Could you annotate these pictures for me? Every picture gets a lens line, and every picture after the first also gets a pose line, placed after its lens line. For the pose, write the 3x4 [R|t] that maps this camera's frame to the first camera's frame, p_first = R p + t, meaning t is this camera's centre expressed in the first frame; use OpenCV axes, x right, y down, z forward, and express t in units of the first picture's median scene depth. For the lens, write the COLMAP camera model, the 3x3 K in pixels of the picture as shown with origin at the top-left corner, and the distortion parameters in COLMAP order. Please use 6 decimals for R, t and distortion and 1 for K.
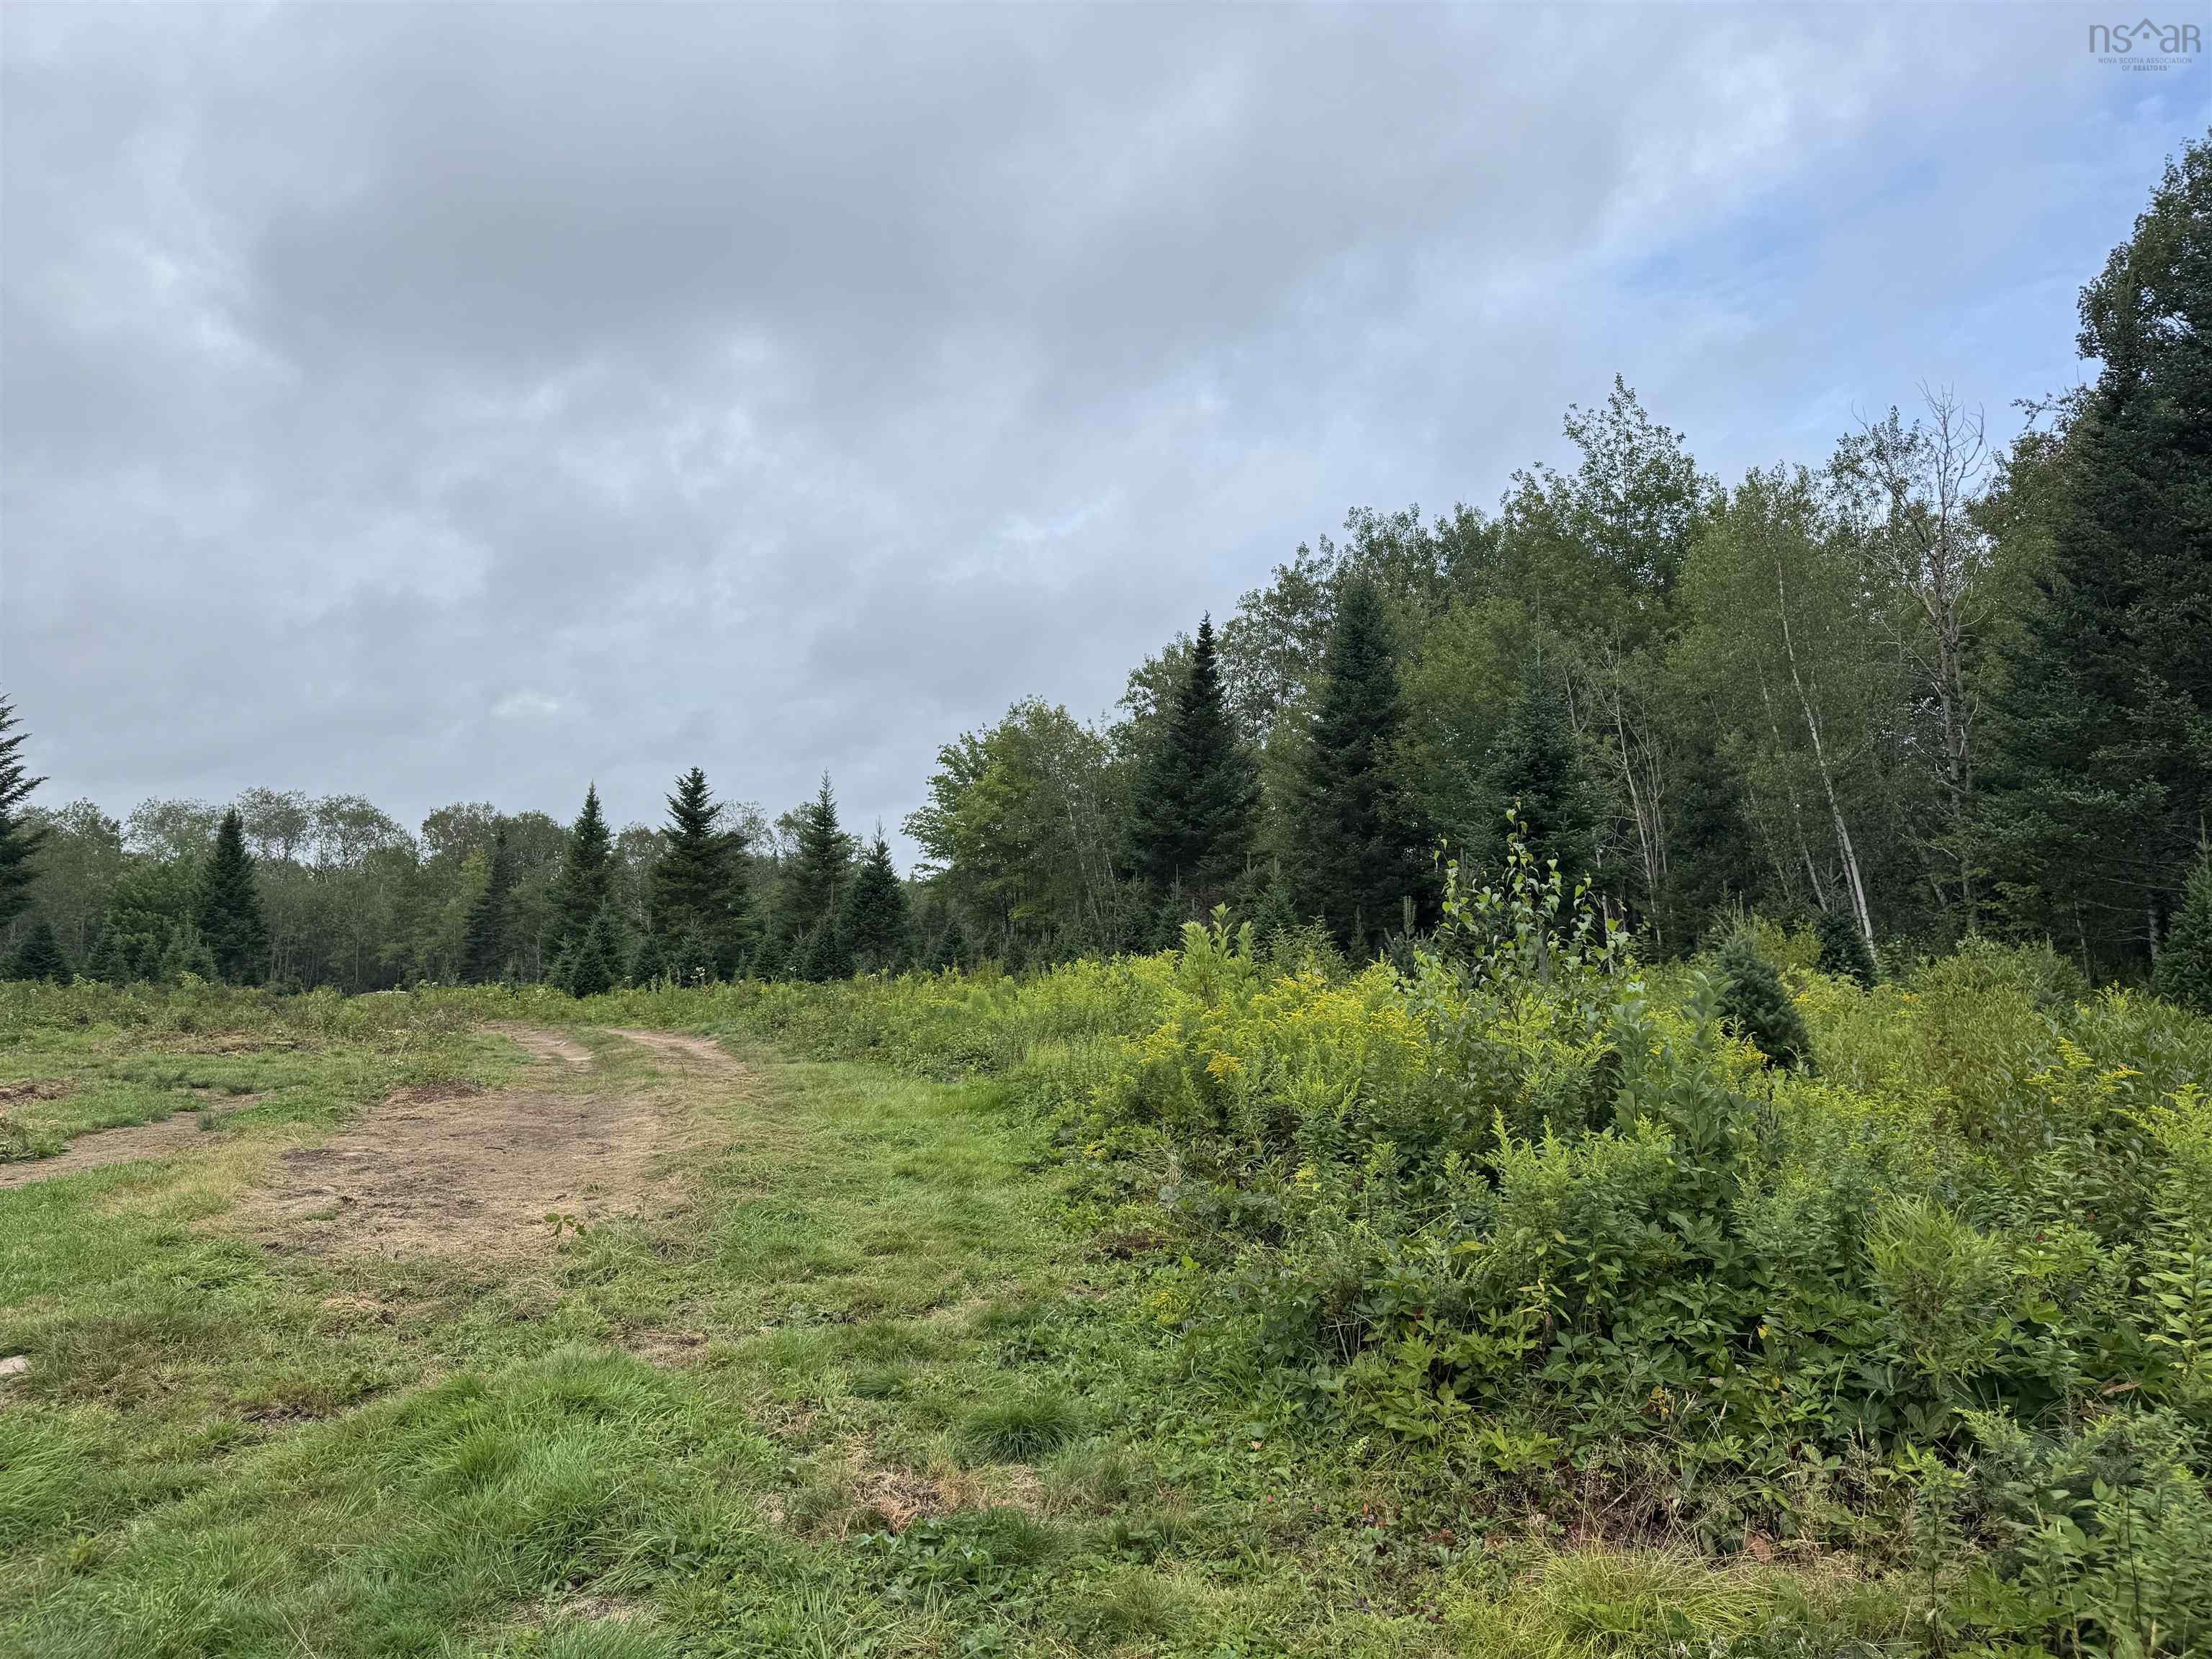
lens RADIAL K [[1543.6, 0, 1111.9], [0, 1543.6, 826.7], [0, 0, 1]] dist [-0.000357, -0.013311]
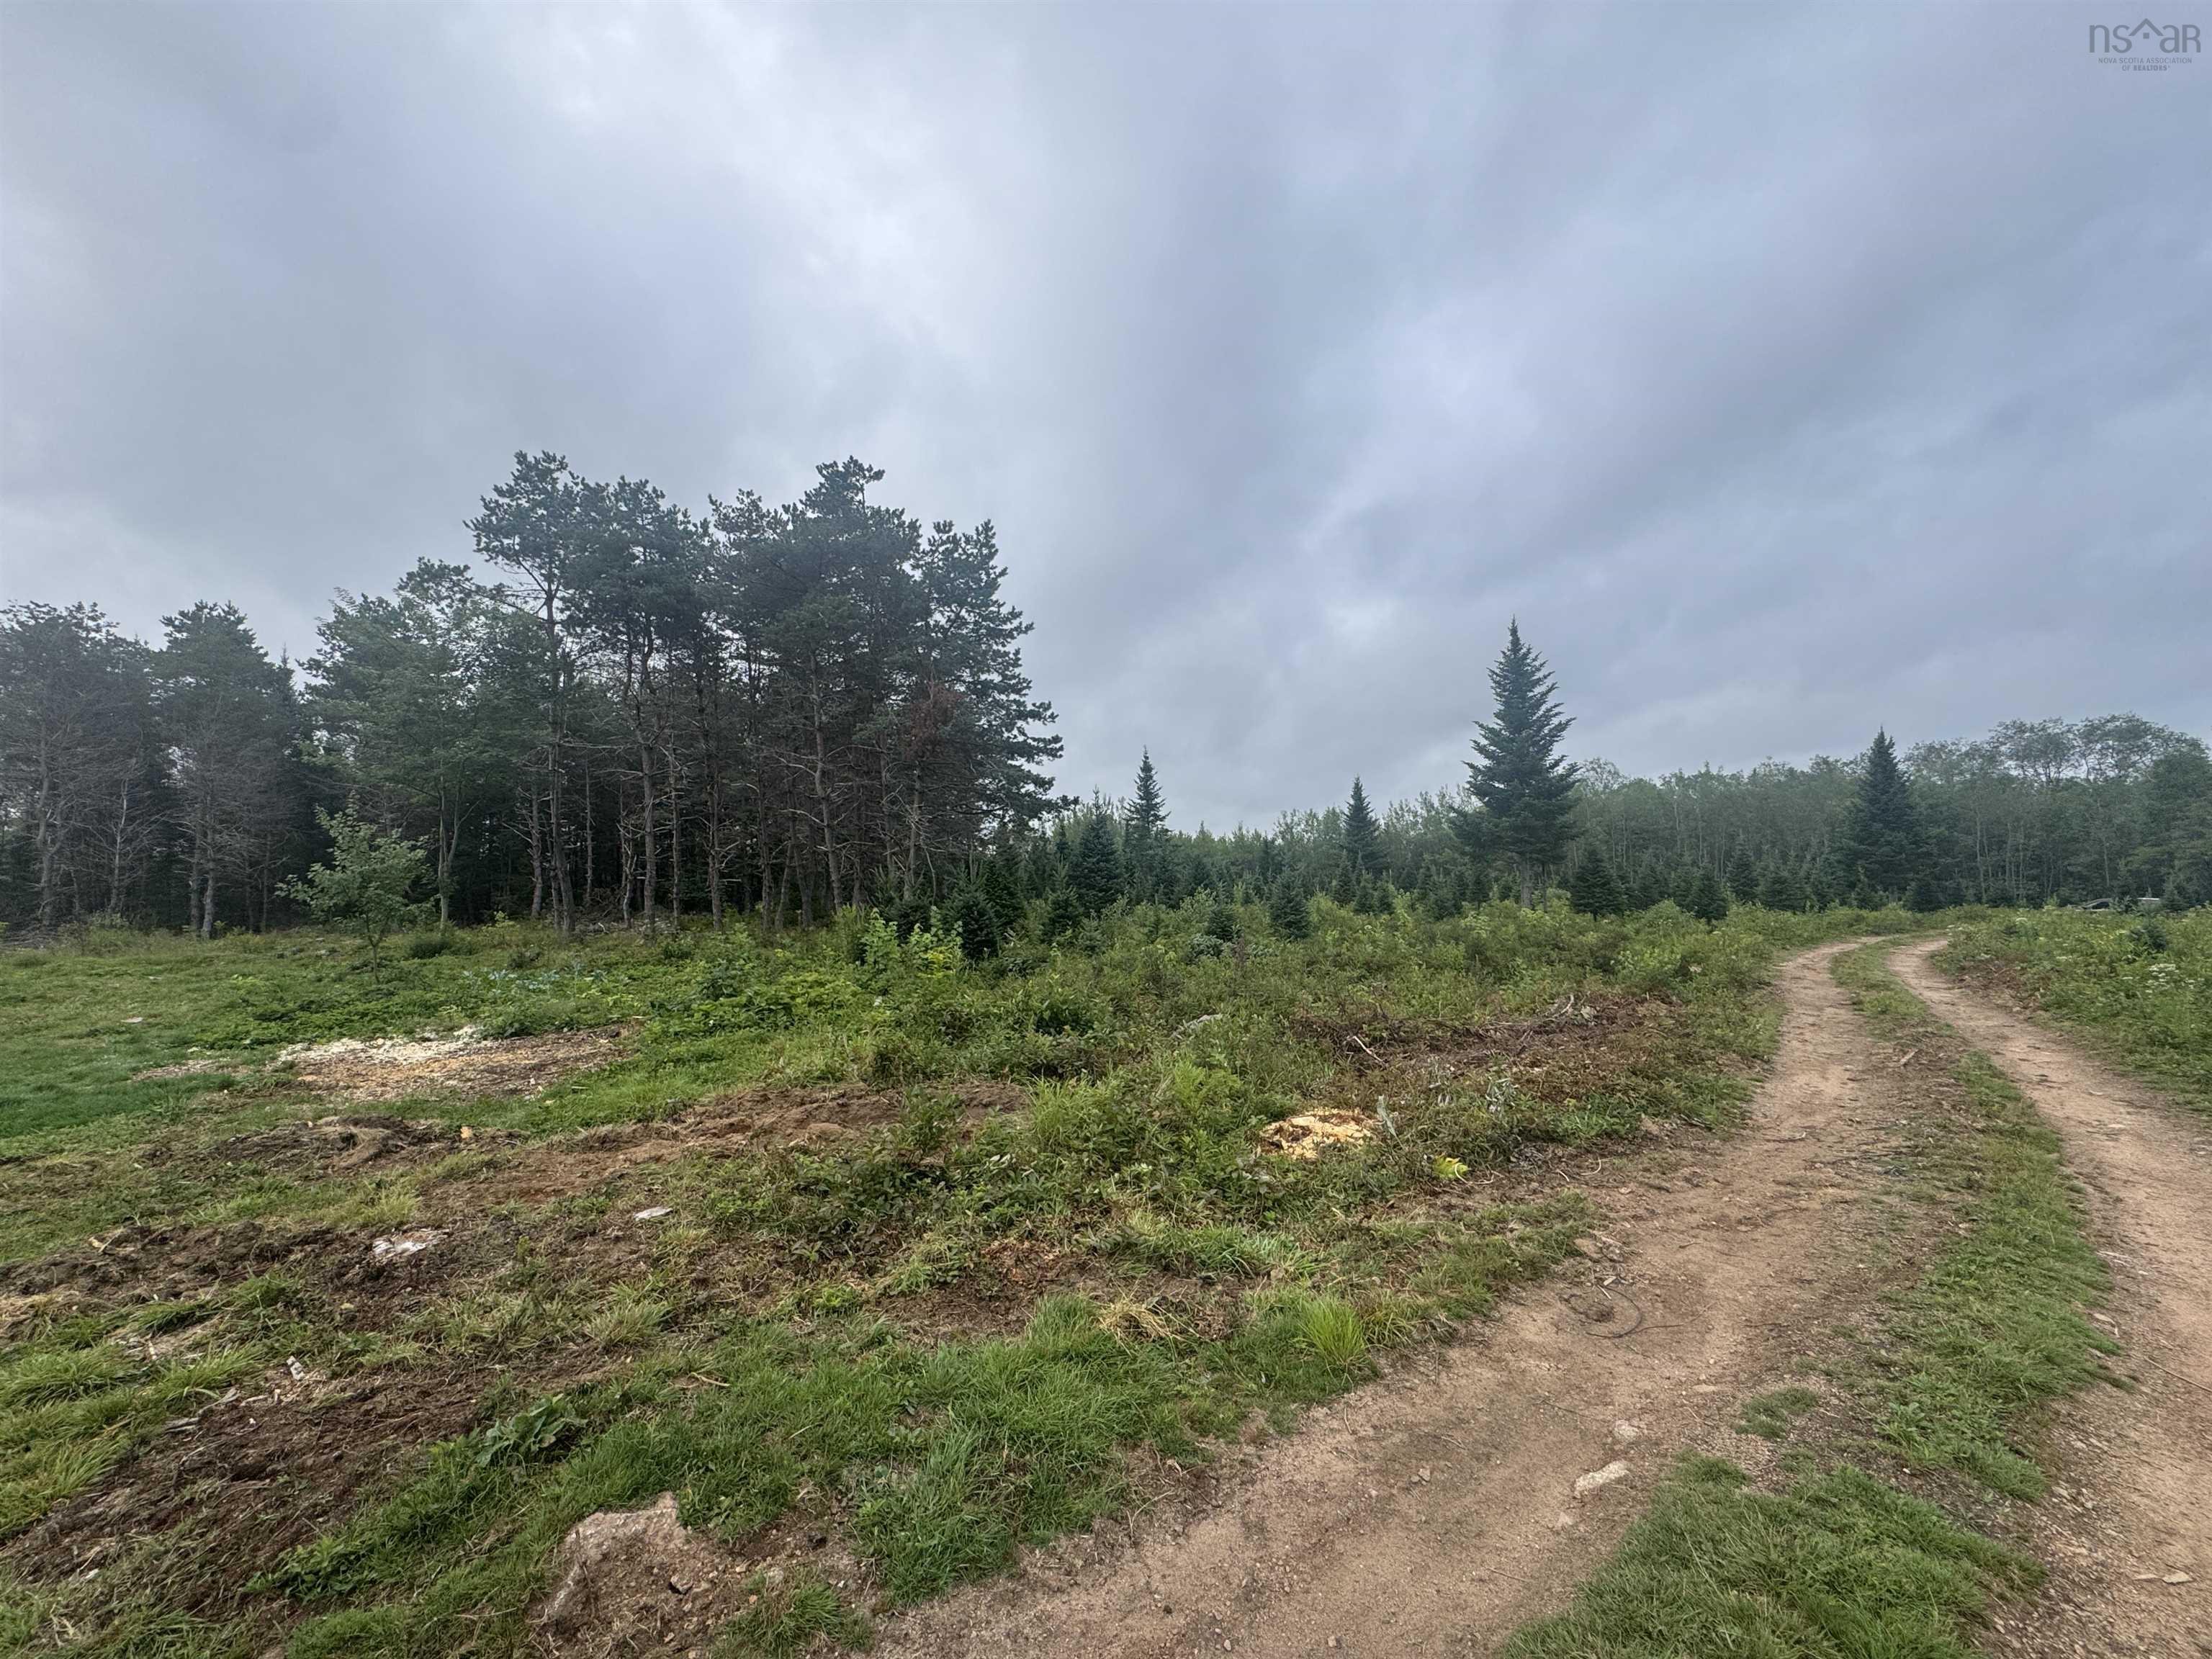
lens RADIAL K [[876.5, 0, 1100.4], [0, 876.5, 827.8], [0, 0, 1]] dist [-0.002962, 0.000119]
pose [[0.220361, -0.049926, -0.974140, -0.122860], [0.096932, 0.994867, -0.029061, 0.024827], [0.970590, -0.088022, 0.224070, 0.389939]]
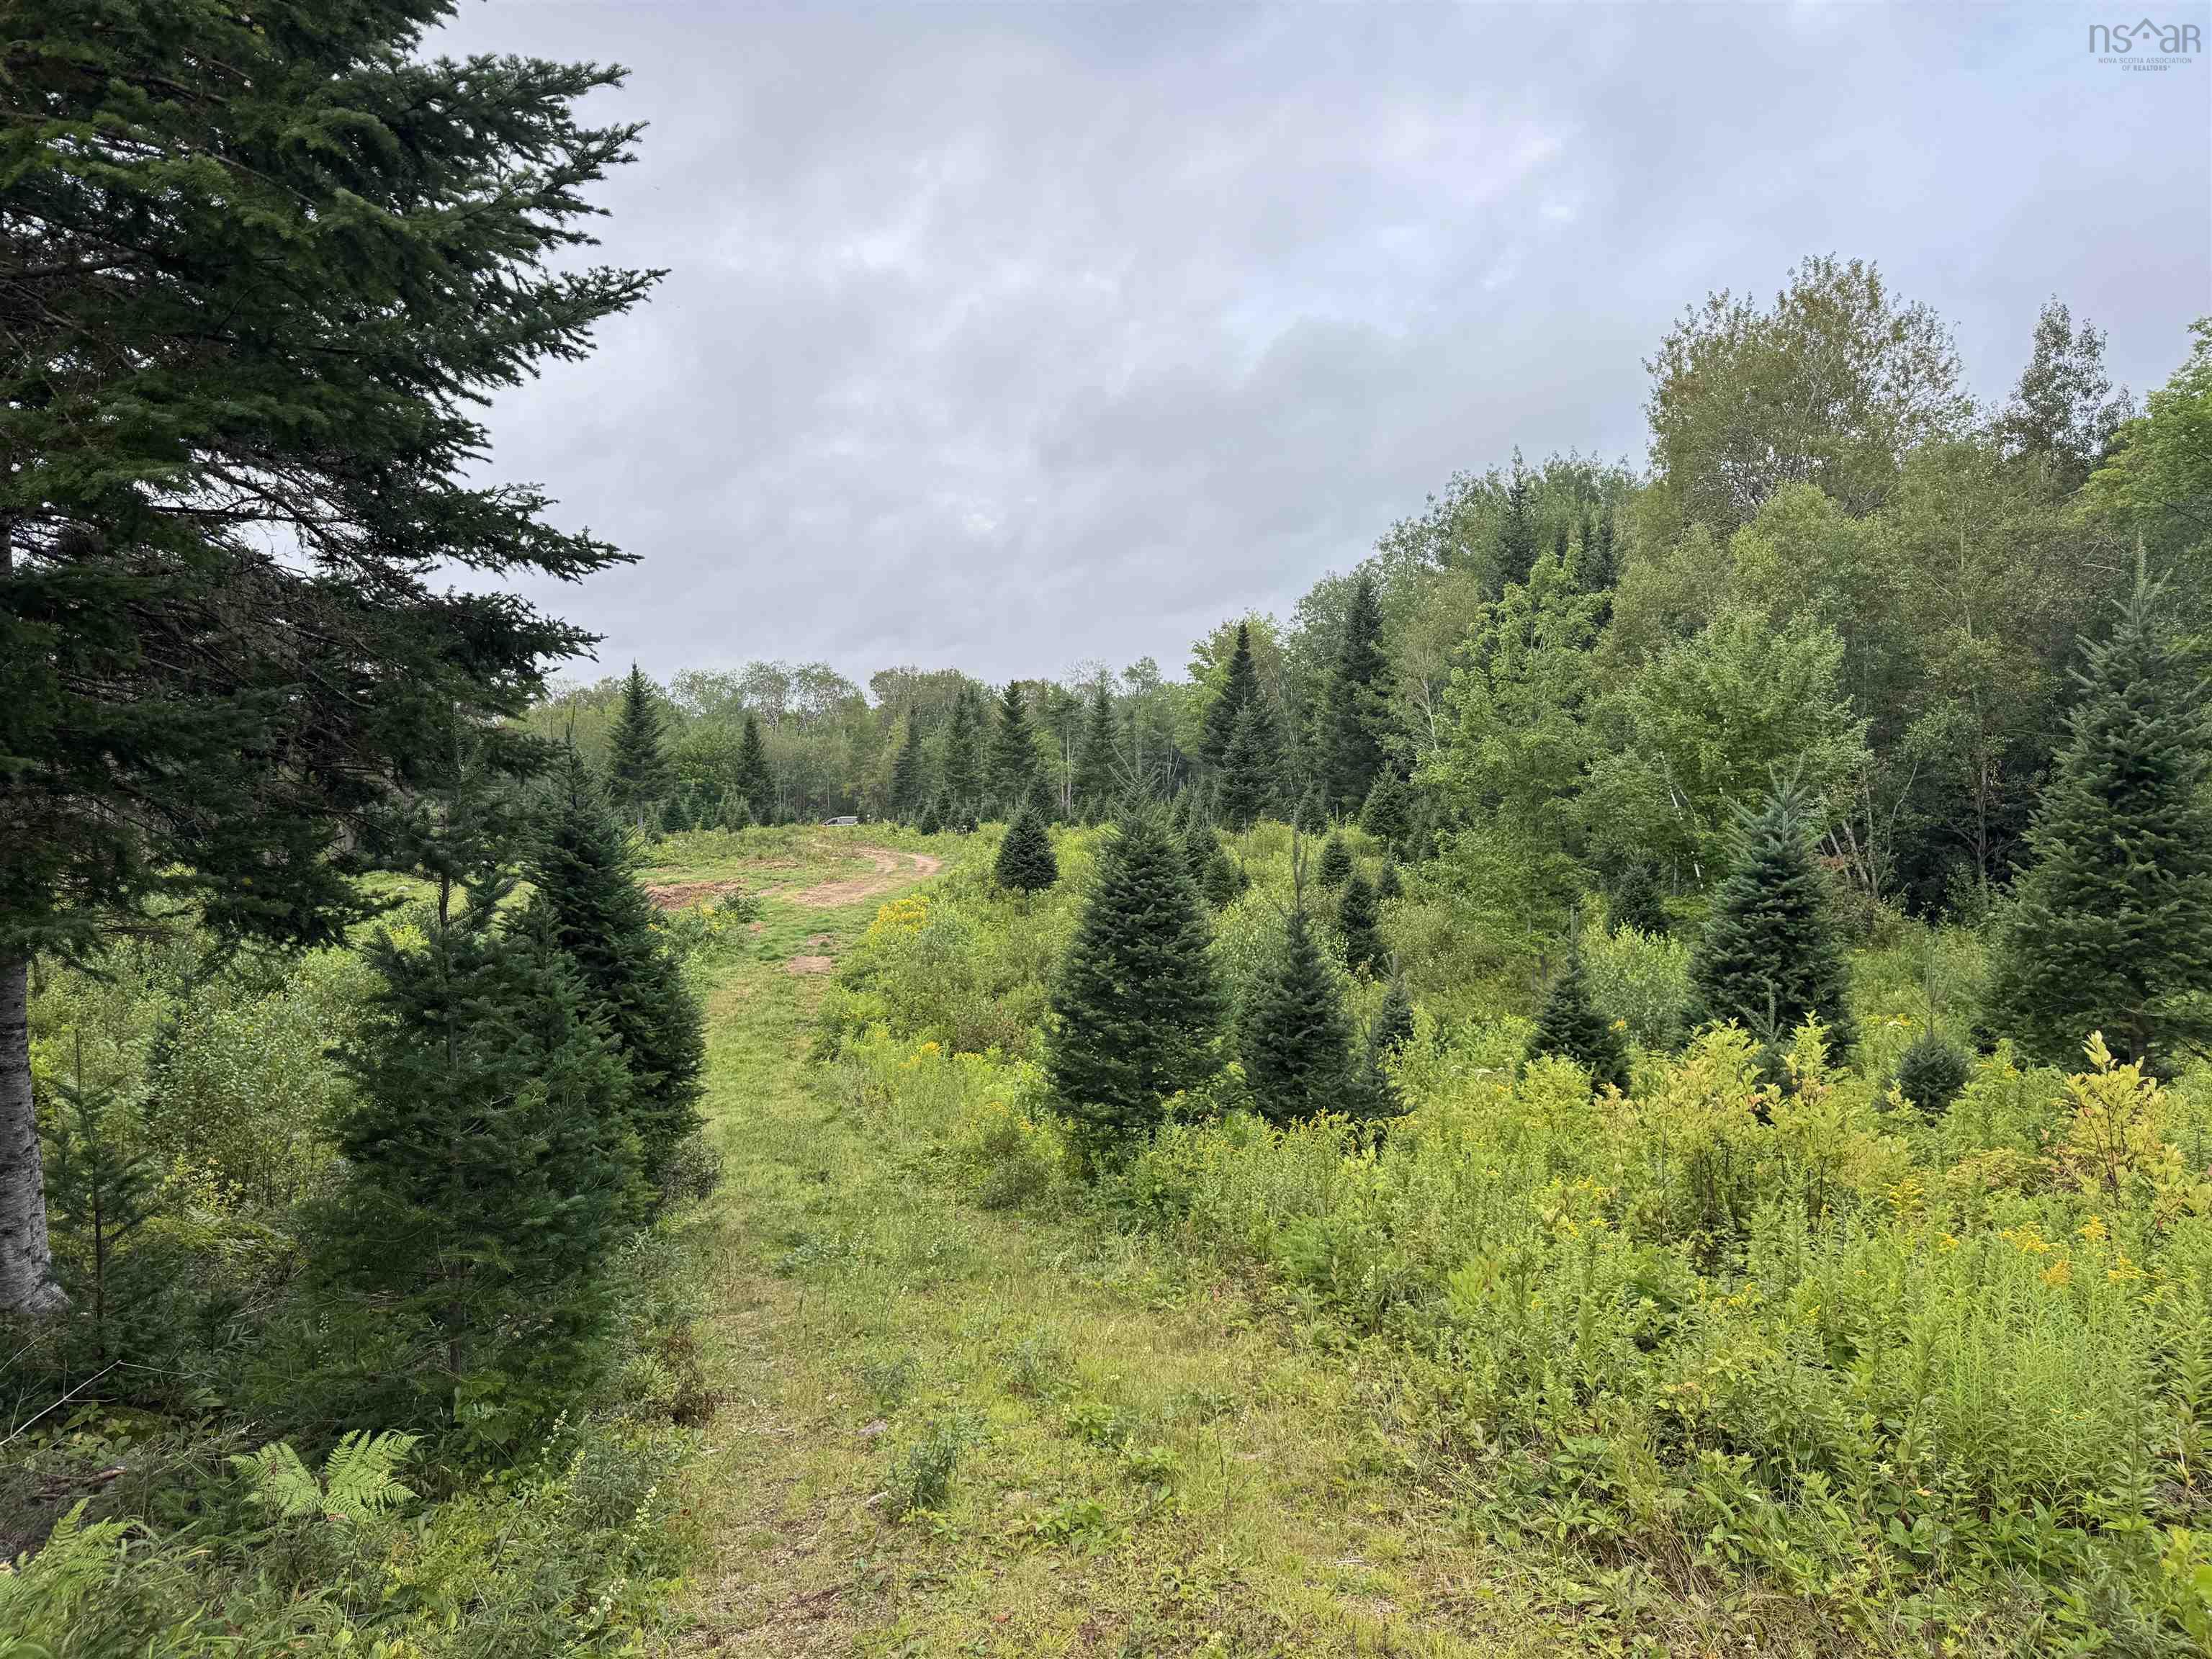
lens RADIAL K [[1543.6, 0, 1111.9], [0, 1543.6, 826.7], [0, 0, 1]] dist [-0.000357, -0.013311]
pose [[0.961274, -0.006681, -0.275513, 0.347929], [0.043904, 0.990652, 0.129159, -0.119385], [0.272075, -0.136253, 0.952581, -0.654999]]
